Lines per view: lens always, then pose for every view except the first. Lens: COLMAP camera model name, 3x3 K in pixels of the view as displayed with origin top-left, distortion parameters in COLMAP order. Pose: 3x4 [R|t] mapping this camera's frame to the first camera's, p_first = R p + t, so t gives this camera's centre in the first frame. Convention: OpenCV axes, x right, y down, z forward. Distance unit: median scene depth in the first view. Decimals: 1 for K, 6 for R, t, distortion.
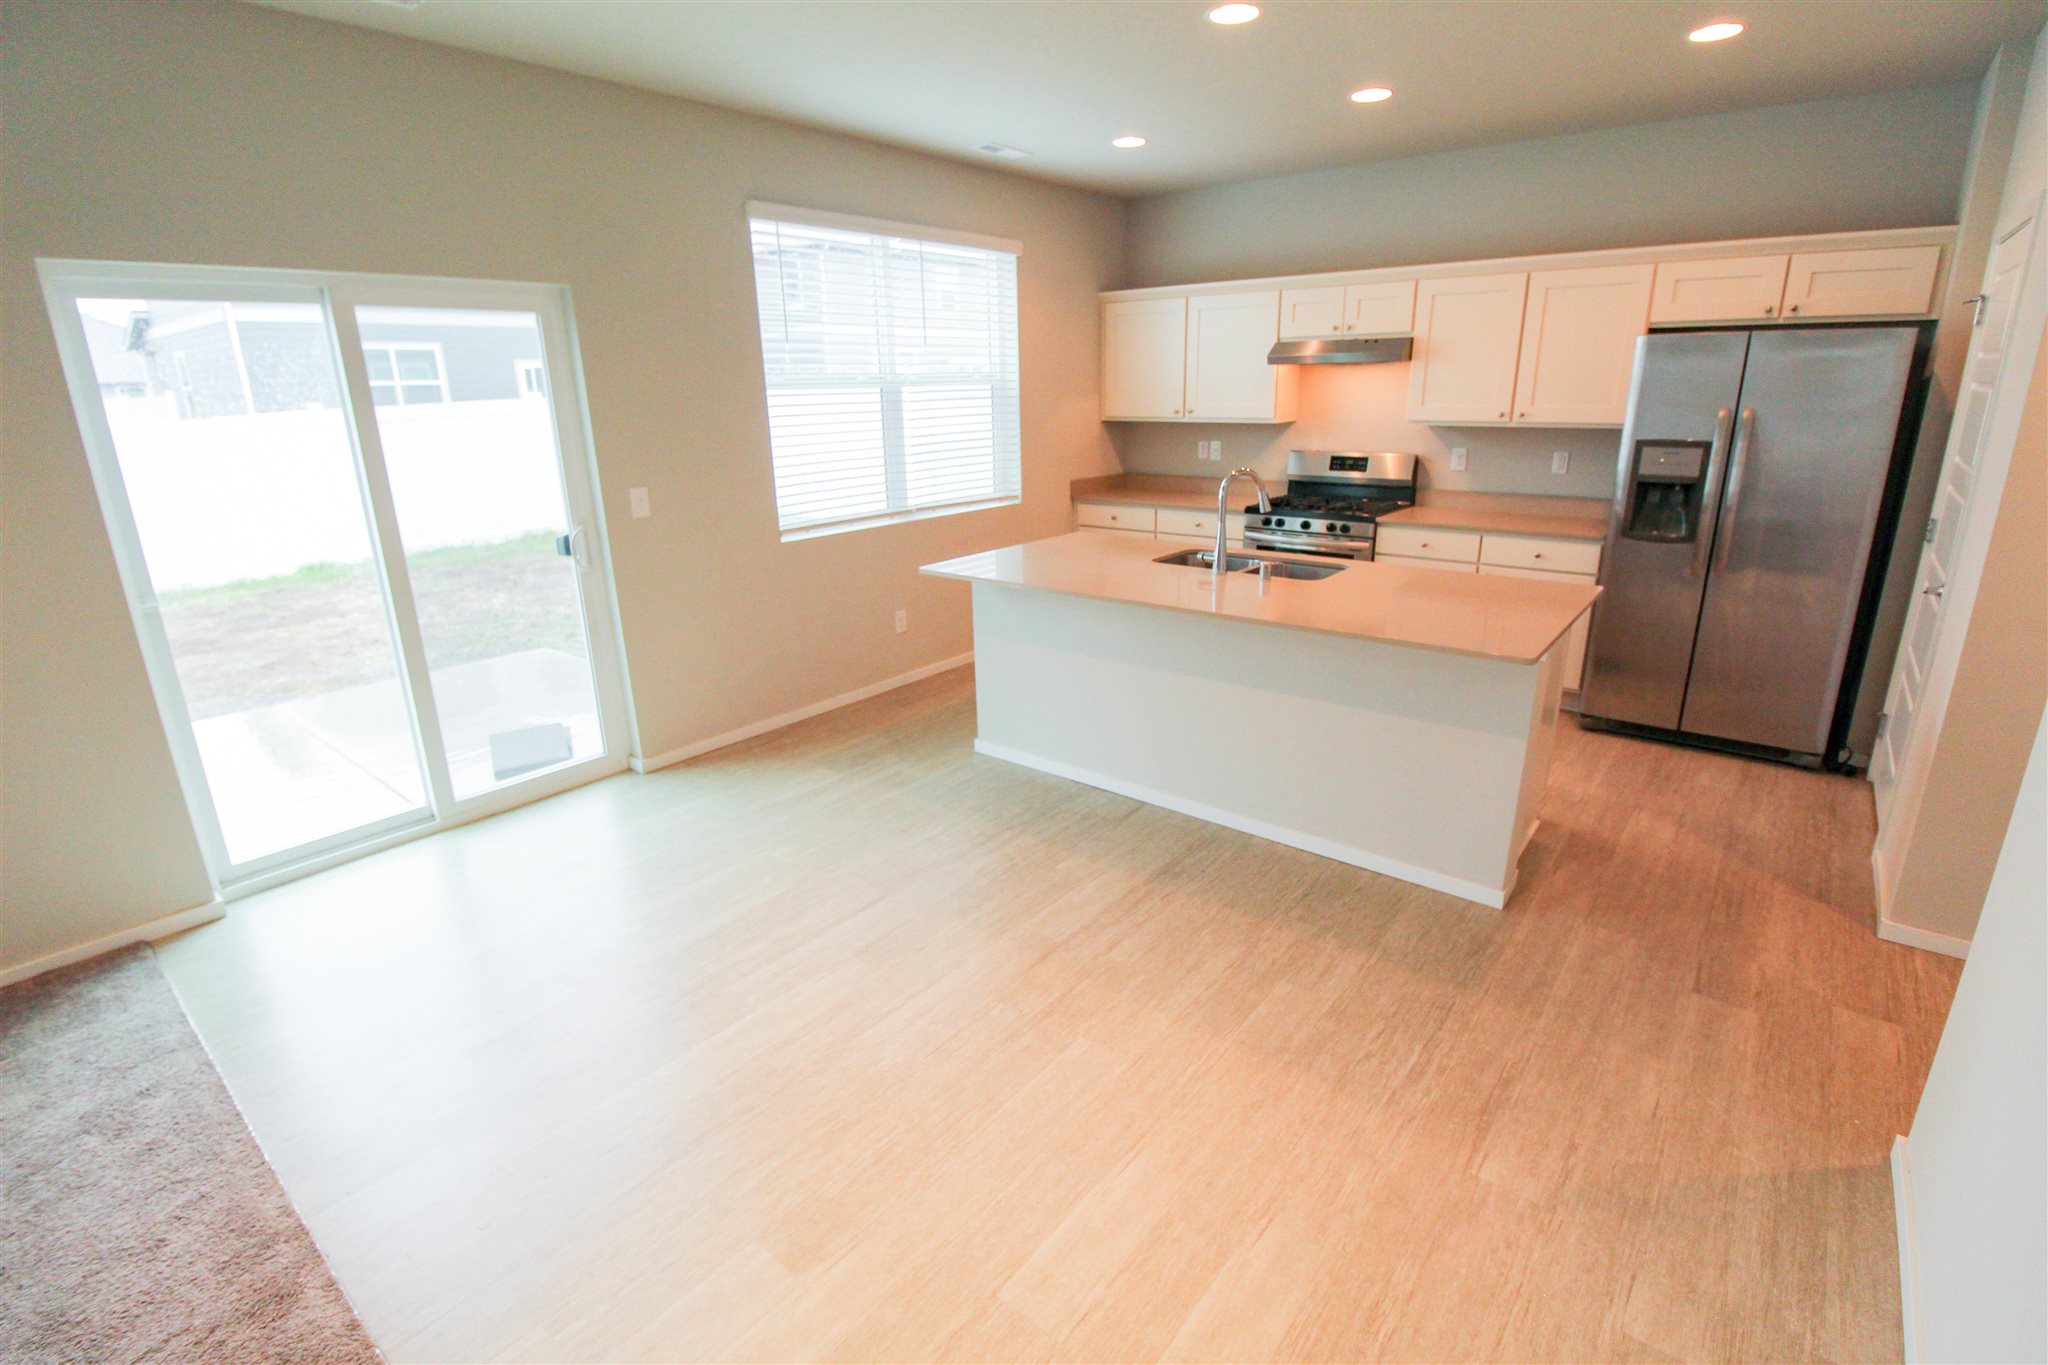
lens RADIAL K [[936.7, 0, 1028.9], [0, 936.7, 665.6], [0, 0, 1]] dist [0.000858, -0.015067]
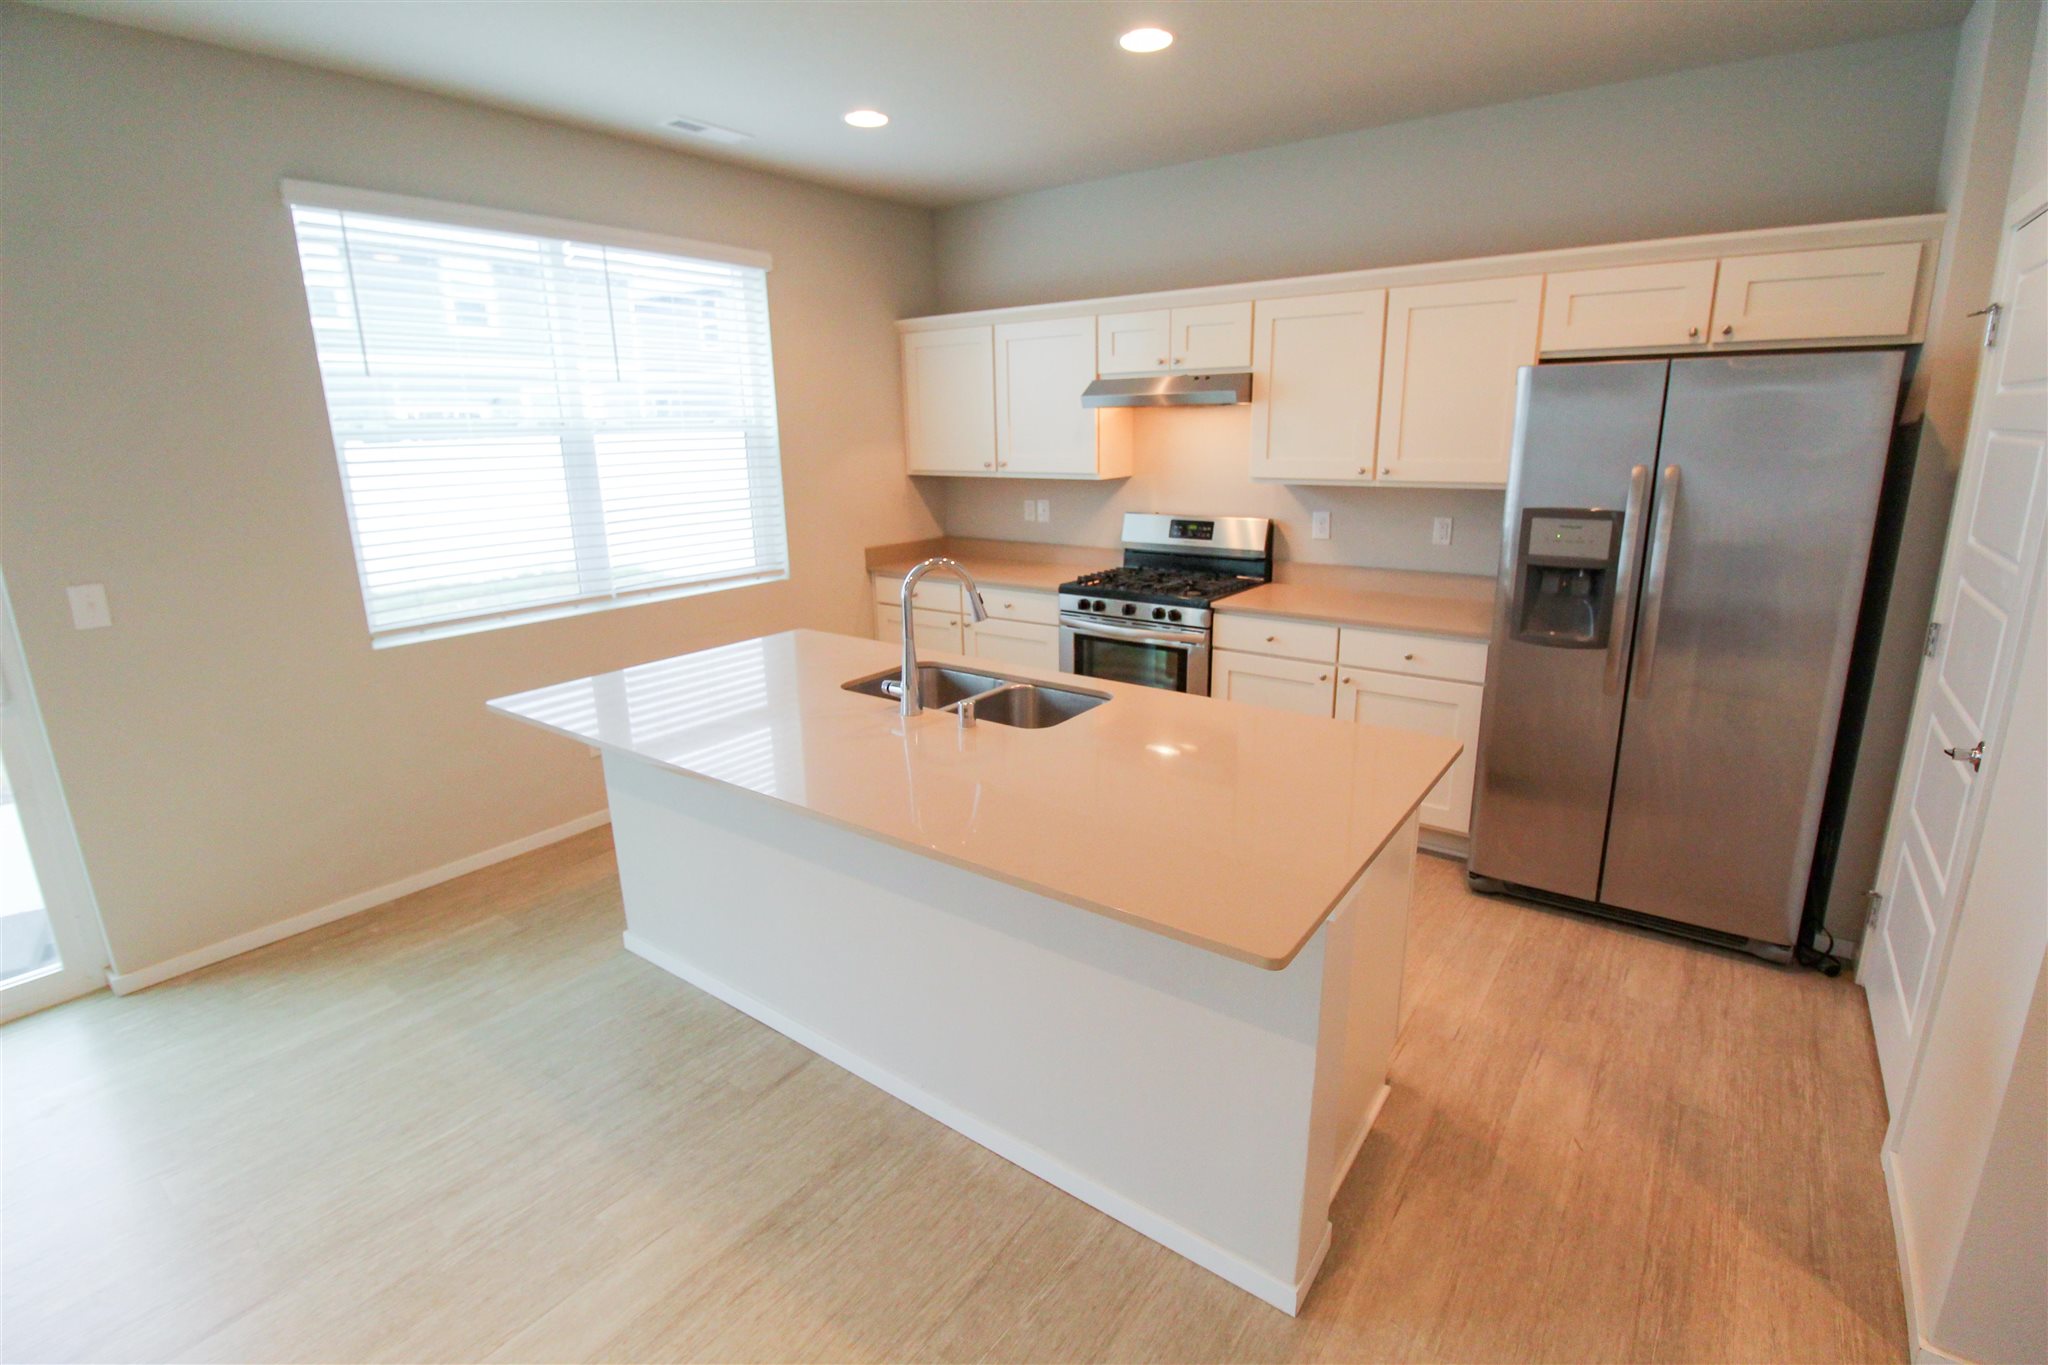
lens RADIAL K [[938.4, 0, 1030.7], [0, 938.4, 658.8], [0, 0, 1]] dist [-0.000197, -0.013305]
pose [[0.998992, -0.009712, 0.043814, 0.216881], [0.011938, 0.998635, -0.050842, -0.085304], [-0.043260, 0.051313, 0.997745, 0.272536]]
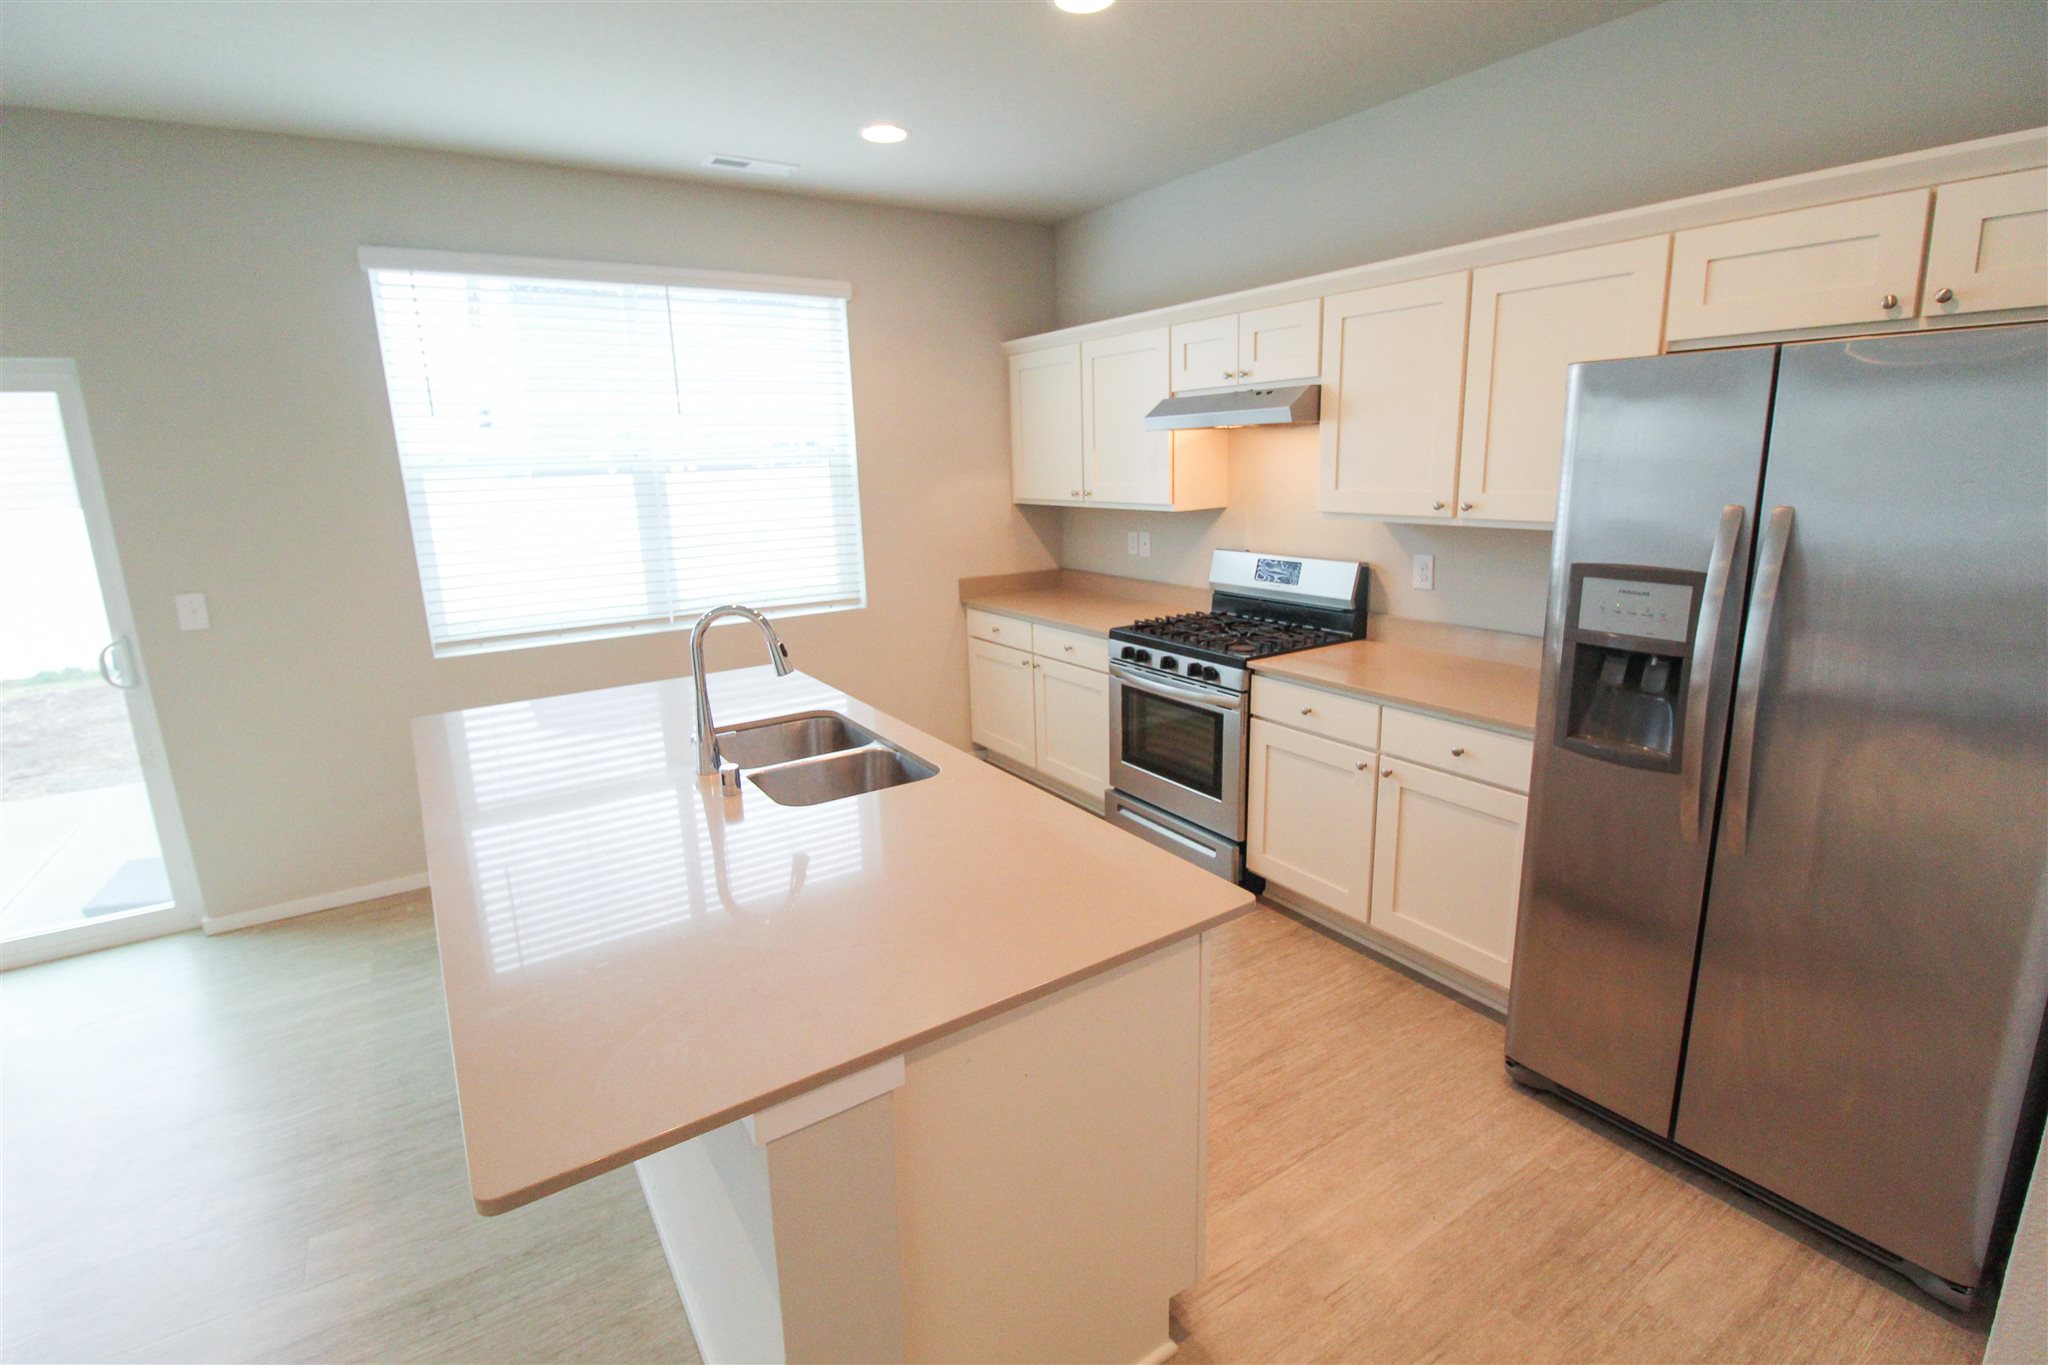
lens RADIAL K [[938.1, 0, 1032.9], [0, 938.1, 665.8], [0, 0, 1]] dist [-0.000182, -0.013725]
pose [[0.954316, 0.056351, -0.293436, 0.484816], [-0.075603, 0.995638, -0.054677, -0.125221], [0.289075, 0.074364, 0.954414, 0.395105]]
